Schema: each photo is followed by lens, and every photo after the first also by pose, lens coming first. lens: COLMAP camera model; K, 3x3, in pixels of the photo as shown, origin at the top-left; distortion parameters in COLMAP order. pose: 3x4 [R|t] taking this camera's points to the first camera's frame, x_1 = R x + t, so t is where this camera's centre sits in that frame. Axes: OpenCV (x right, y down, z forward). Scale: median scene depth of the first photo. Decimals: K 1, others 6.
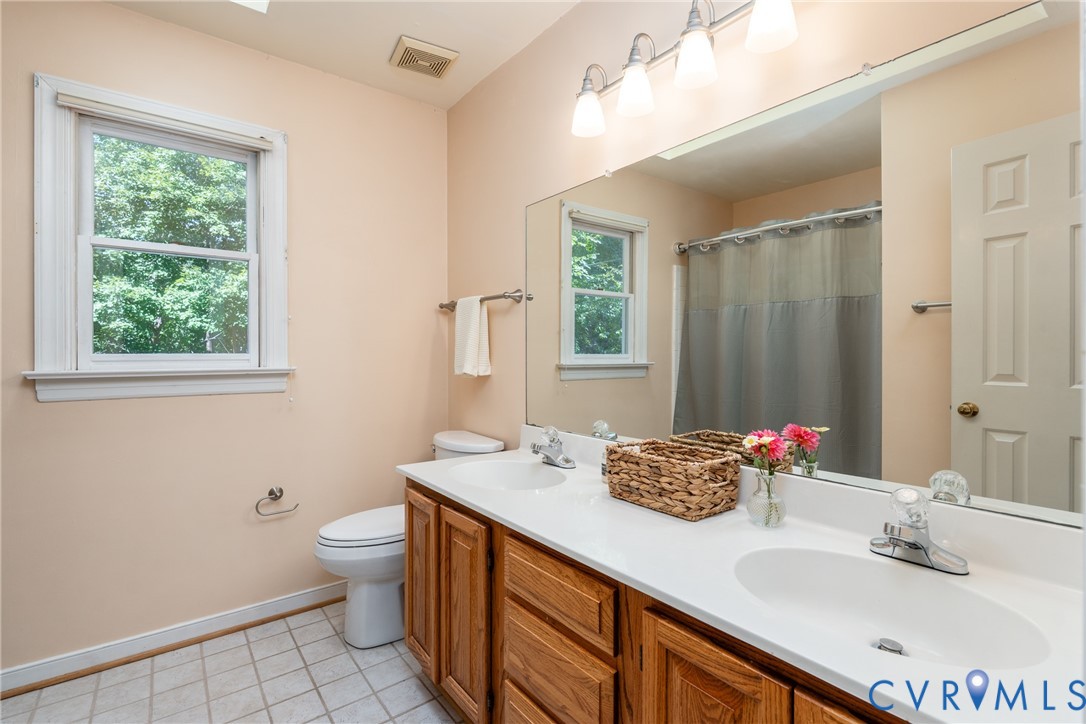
lens RADIAL K [[485.2, 0, 548.1], [0, 485.2, 357.3], [0, 0, 1]] dist [0.003207, 0.000723]
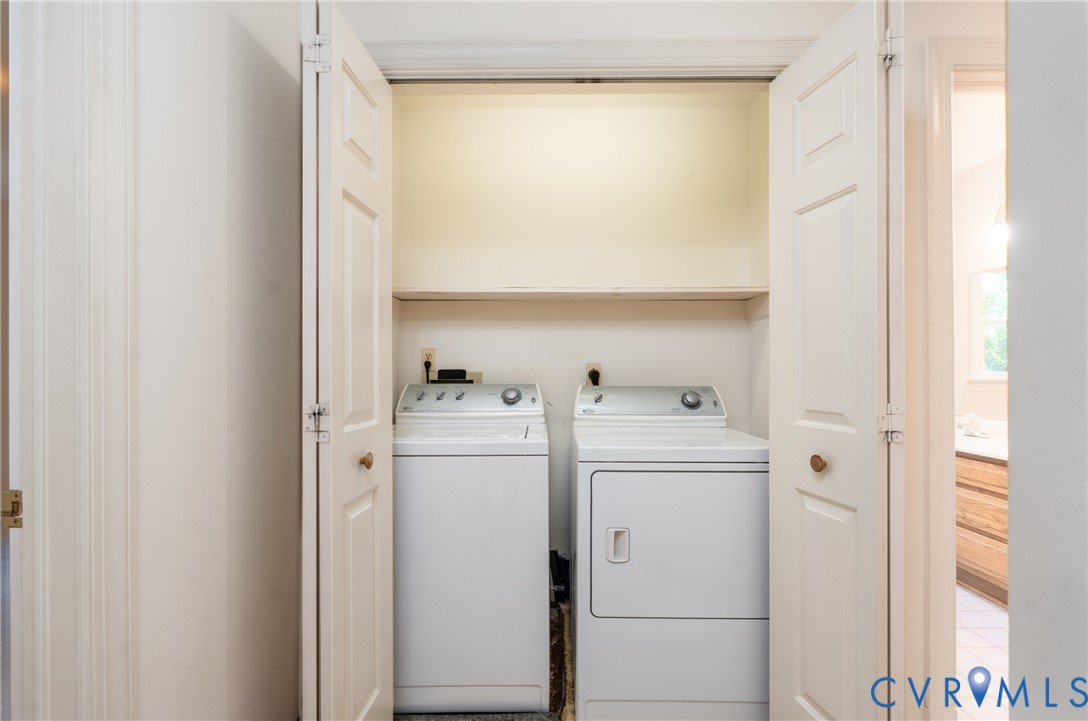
lens RADIAL K [[486.1, 0, 542.2], [0, 486.1, 364.1], [0, 0, 1]] dist [0.003207, 0.000723]
pose [[0.785167, -0.002935, -0.619277, -0.123168], [-0.005497, 0.999916, -0.011709, -0.008138], [0.619260, 0.012597, 0.785085, -1.380428]]
